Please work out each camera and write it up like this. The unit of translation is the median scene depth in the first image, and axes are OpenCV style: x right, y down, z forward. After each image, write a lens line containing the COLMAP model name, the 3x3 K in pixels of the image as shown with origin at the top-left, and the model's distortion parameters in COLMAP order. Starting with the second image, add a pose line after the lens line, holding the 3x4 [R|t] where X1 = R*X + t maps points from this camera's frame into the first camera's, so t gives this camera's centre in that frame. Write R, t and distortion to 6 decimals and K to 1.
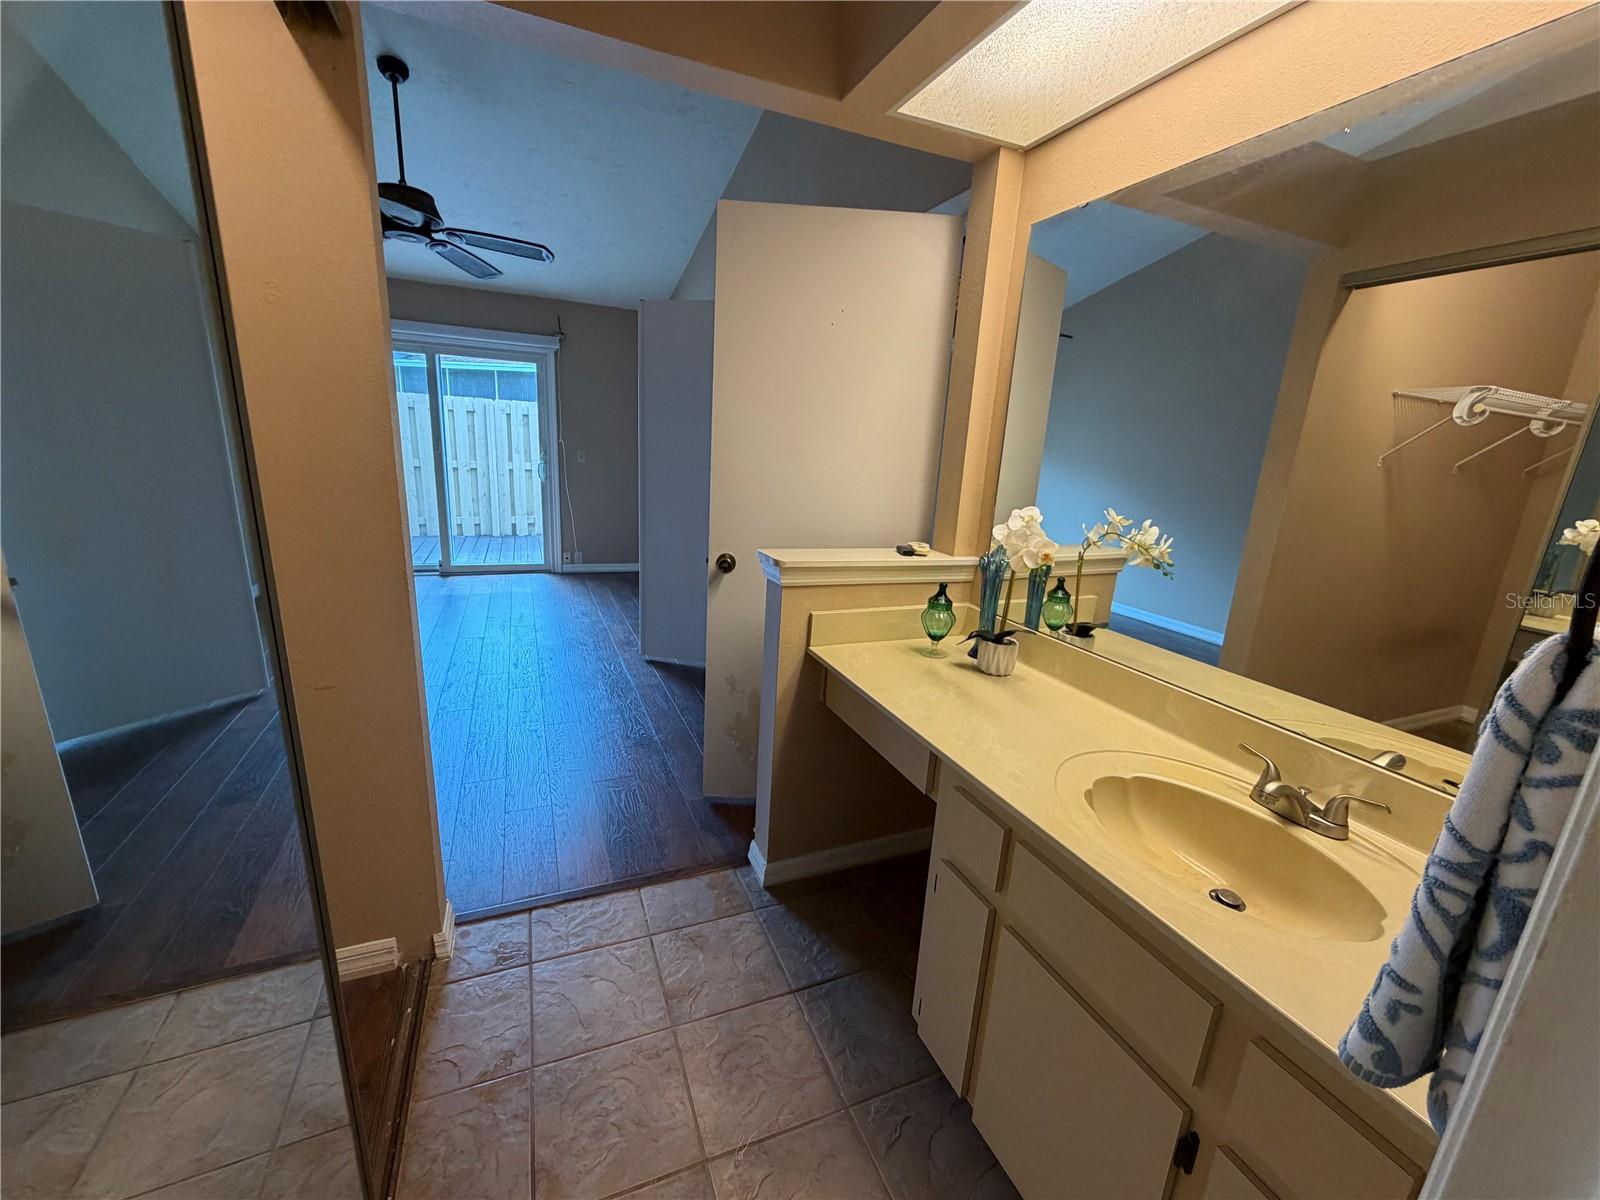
lens RADIAL K [[638.5, 0, 795.6], [0, 638.5, 604.1], [0, 0, 1]] dist [-0.000366, 0.000165]
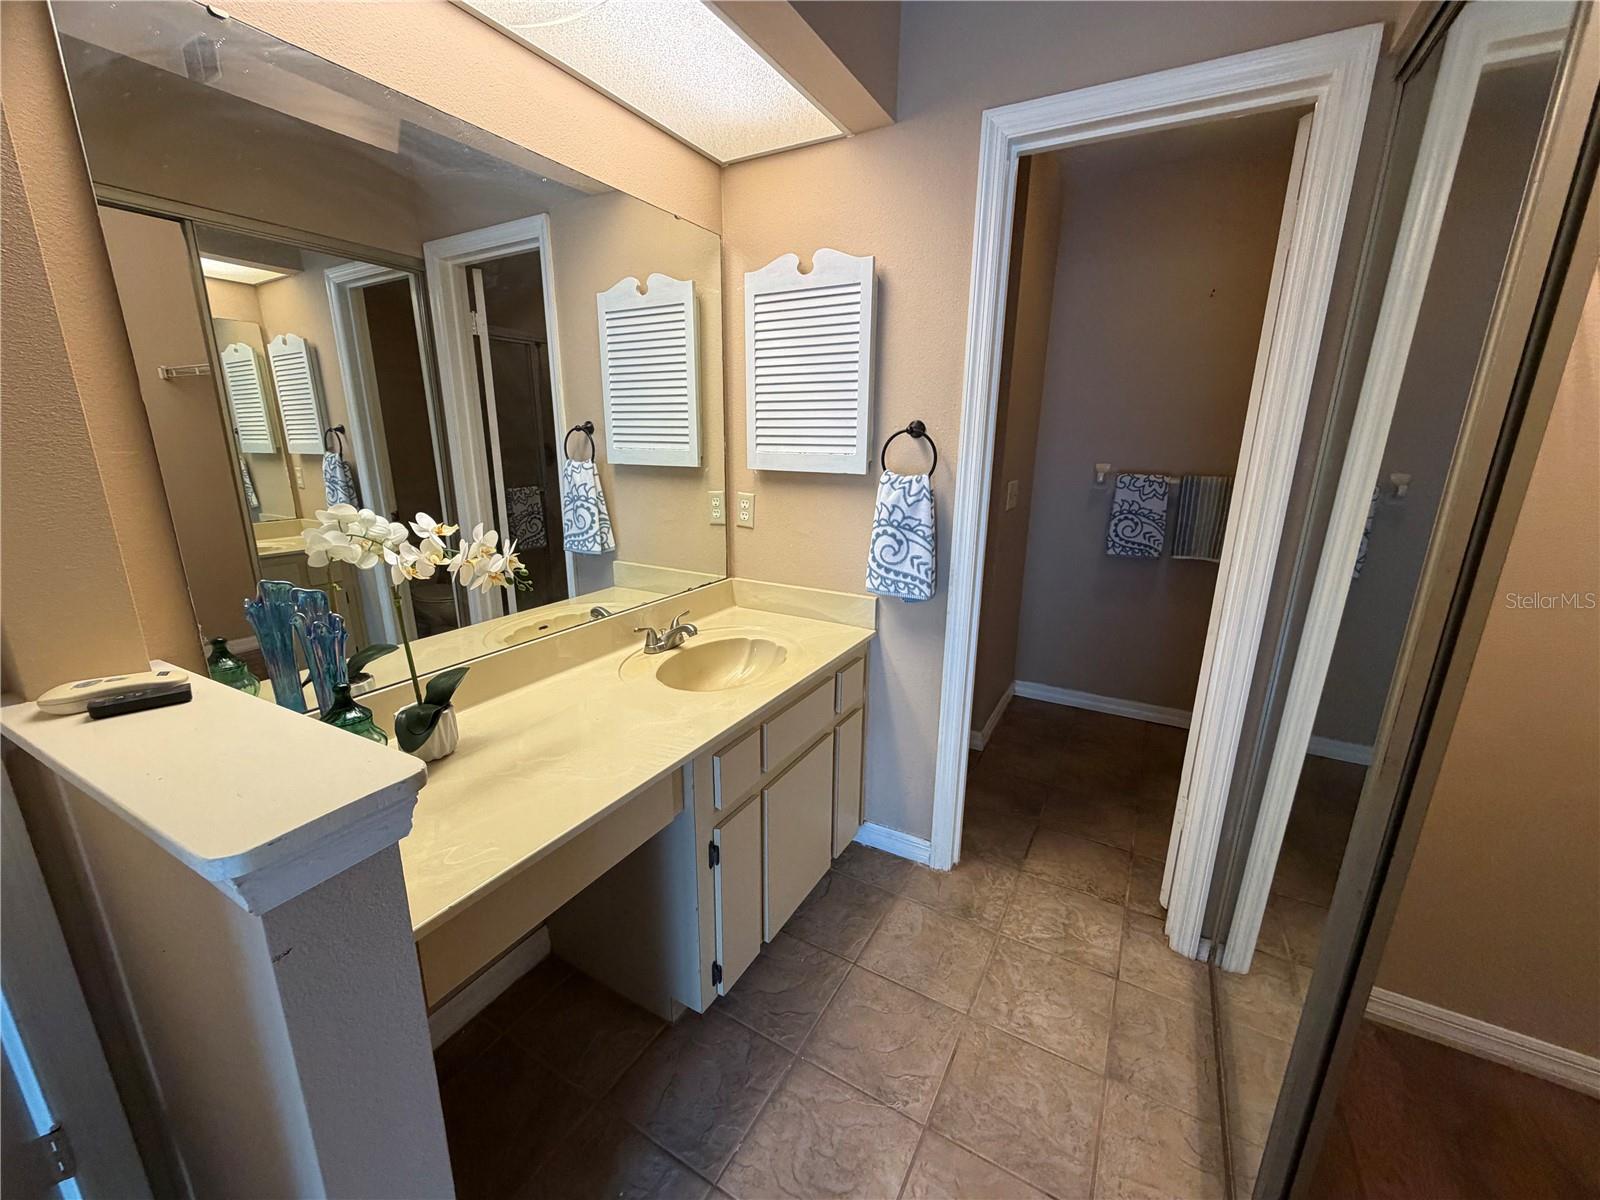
lens RADIAL K [[638.5, 0, 798.9], [0, 638.5, 602.5], [0, 0, 1]] dist [-0.000366, 0.000165]
pose [[-0.608713, -0.260637, 0.749358, -0.523261], [0.156044, 0.886722, 0.435171, -0.357059], [-0.777894, 0.381827, -0.499089, 1.227553]]
